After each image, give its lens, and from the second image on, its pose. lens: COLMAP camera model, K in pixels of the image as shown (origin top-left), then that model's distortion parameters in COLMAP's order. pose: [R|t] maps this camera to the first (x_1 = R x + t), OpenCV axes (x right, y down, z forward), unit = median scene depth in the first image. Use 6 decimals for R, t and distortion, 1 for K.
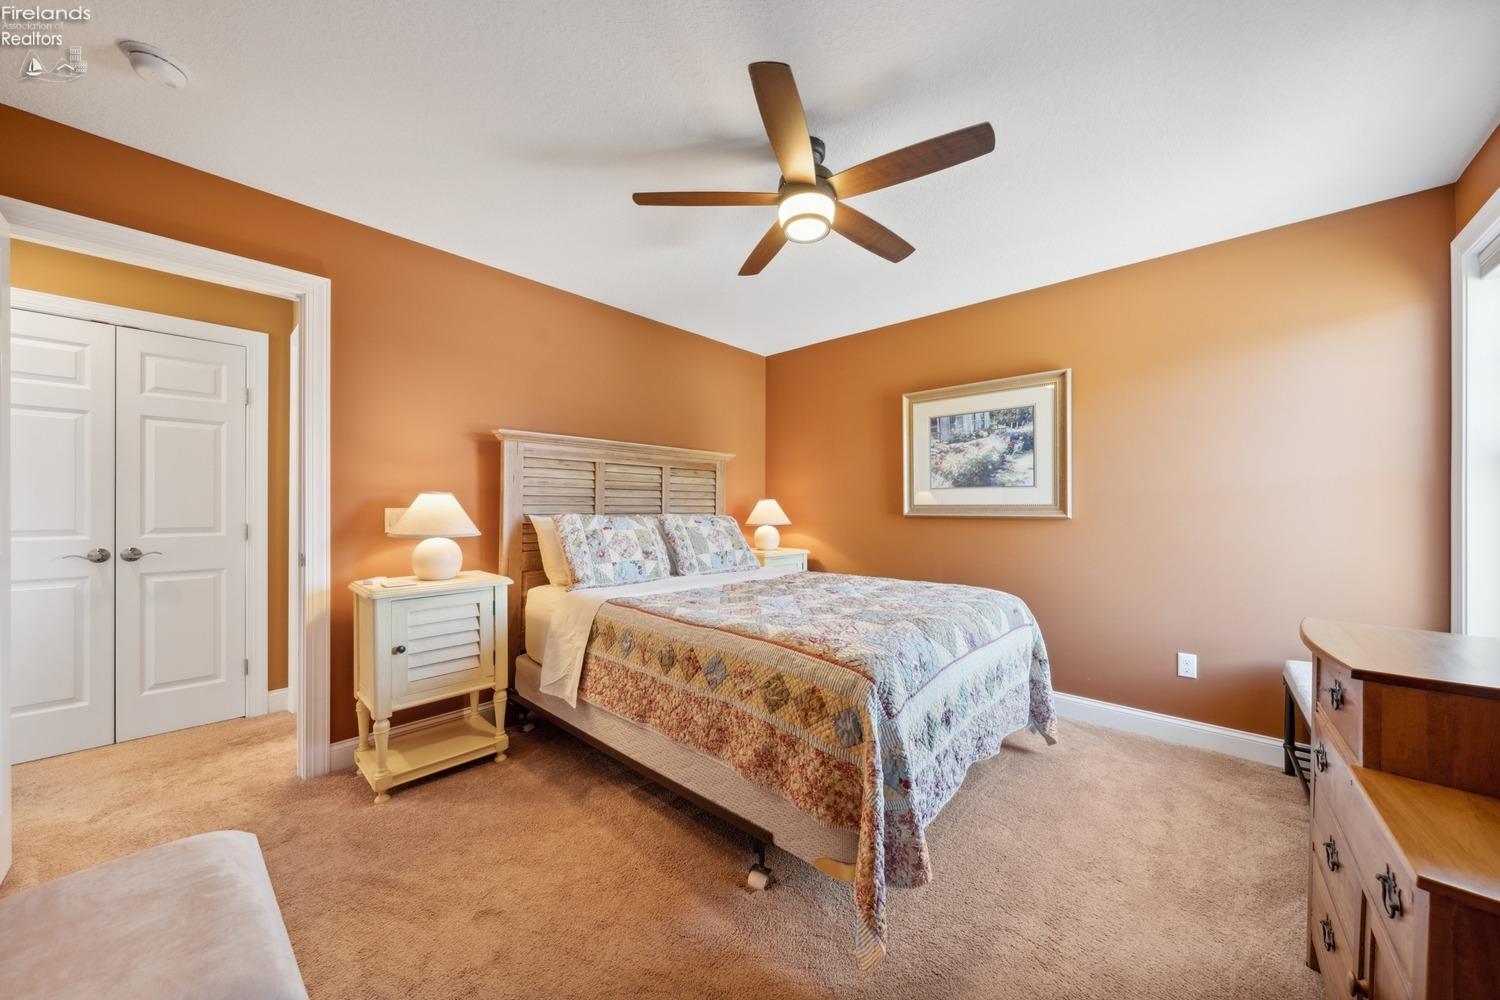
lens RADIAL K [[528.0, 0, 752.5], [0, 528.0, 507.6], [0, 0, 1]] dist [0.006114, -0.000562]
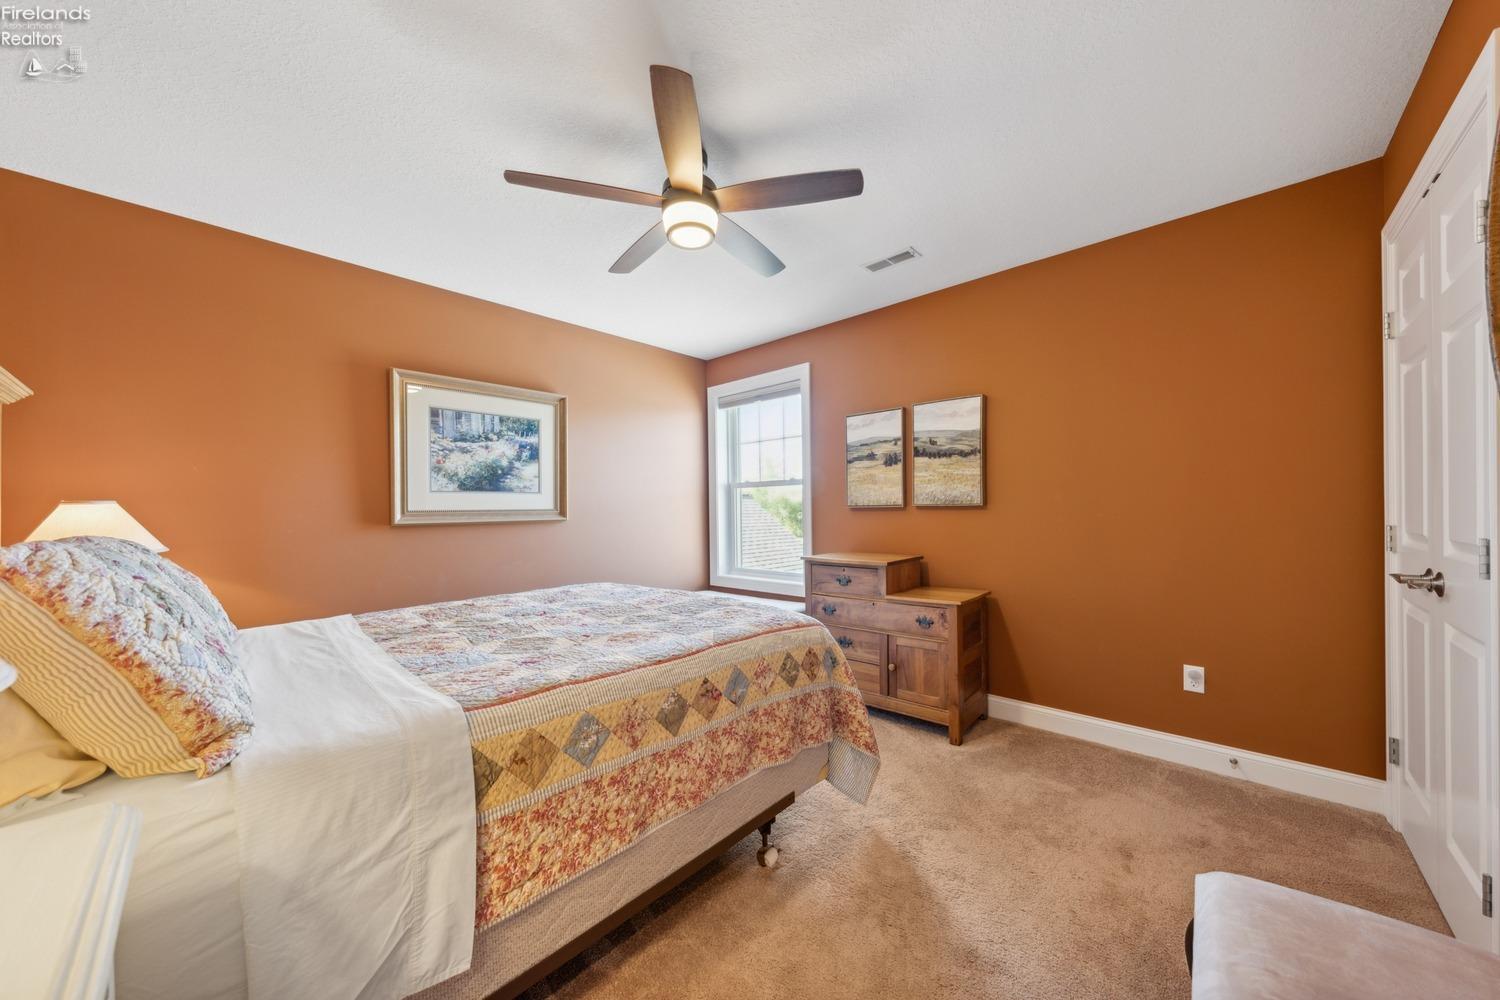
lens RADIAL K [[528.0, 0, 755.5], [0, 528.0, 503.6], [0, 0, 1]] dist [0.006114, -0.000562]
pose [[-0.005625, 0.007276, 0.999958, -0.553906], [0.012566, 0.999895, -0.007205, -0.003851], [-0.999905, 0.012525, -0.005716, 0.532089]]
